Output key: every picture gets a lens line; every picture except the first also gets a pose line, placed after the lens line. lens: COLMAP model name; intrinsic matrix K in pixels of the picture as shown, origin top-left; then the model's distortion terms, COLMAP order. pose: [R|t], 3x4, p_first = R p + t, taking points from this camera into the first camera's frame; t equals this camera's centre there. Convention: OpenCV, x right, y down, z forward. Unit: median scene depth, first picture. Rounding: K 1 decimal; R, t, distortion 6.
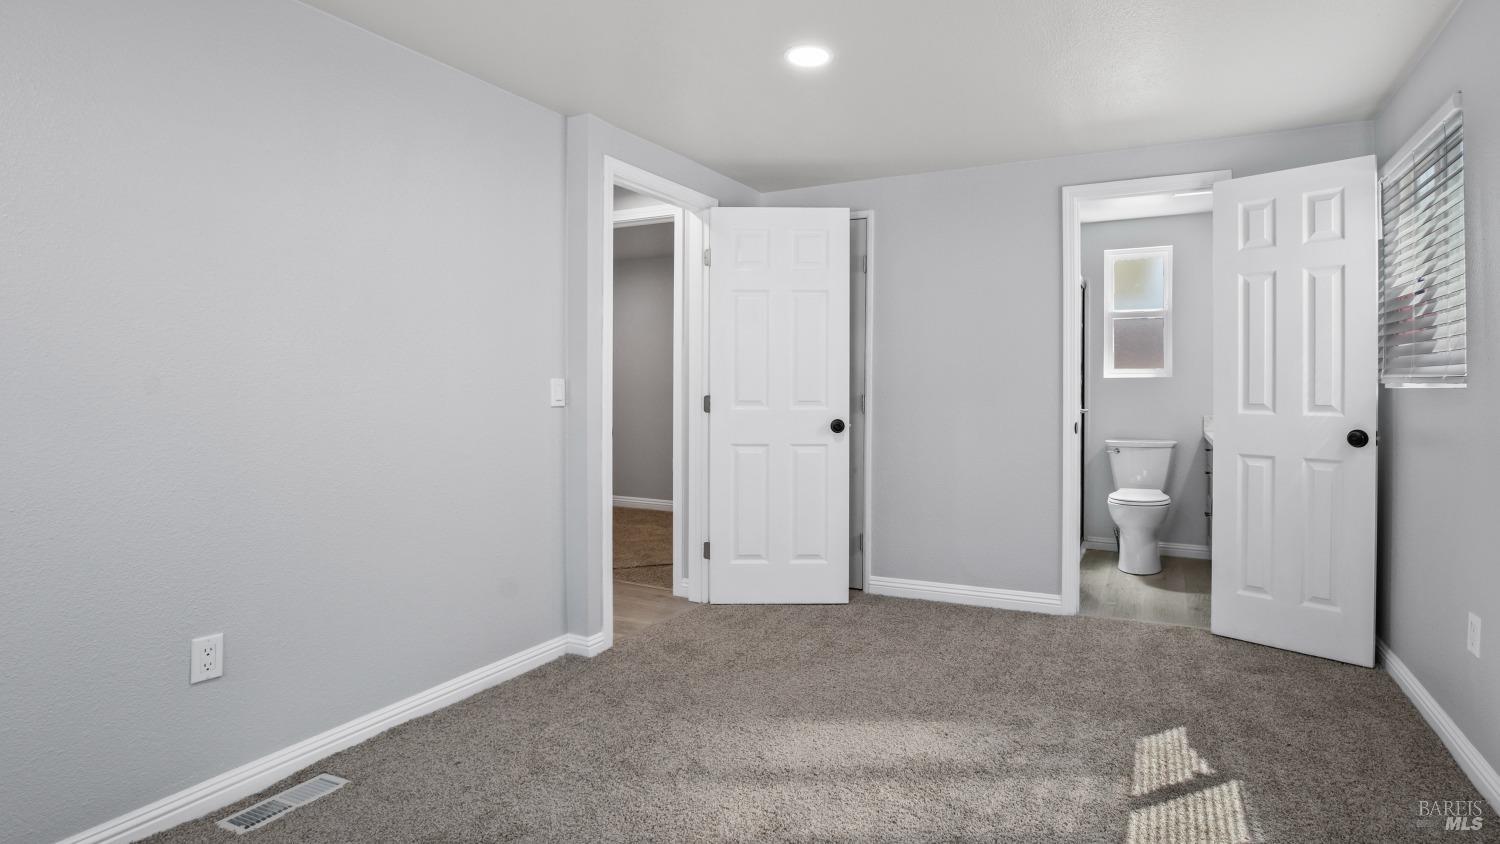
lens RADIAL K [[700.5, 0, 753.0], [0, 700.5, 402.1], [0, 0, 1]] dist [-0.016950, 0.000223]
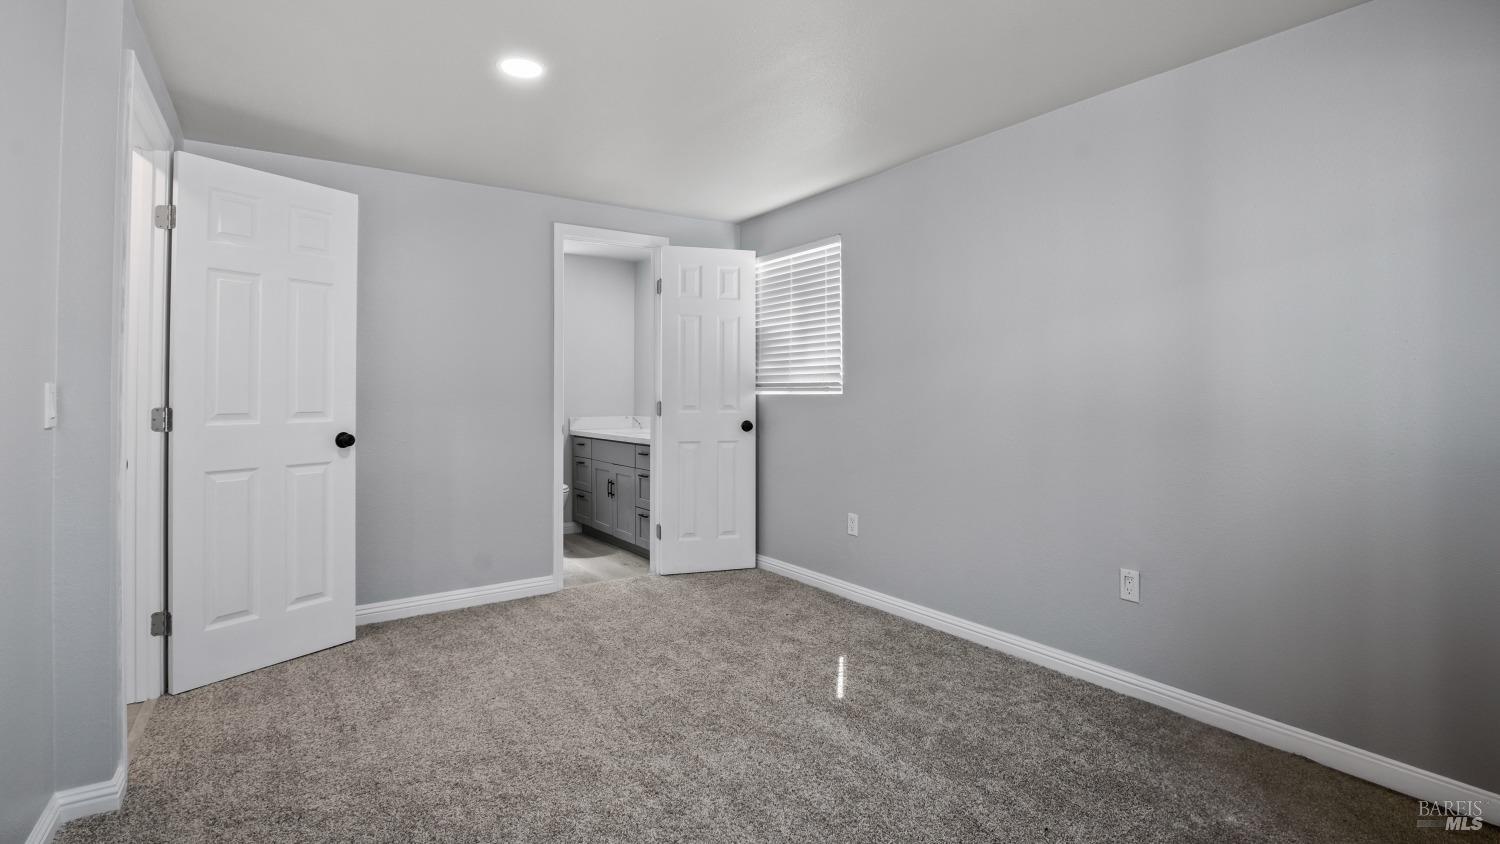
lens RADIAL K [[687.8, 0, 750.6], [0, 687.8, 403.6], [0, 0, 1]] dist [-0.028903, 0.000559]
pose [[0.519725, -0.014297, 0.854214, -0.425874], [0.021928, 0.999754, 0.003392, -0.003756], [-0.854052, 0.016969, 0.519910, 0.150412]]
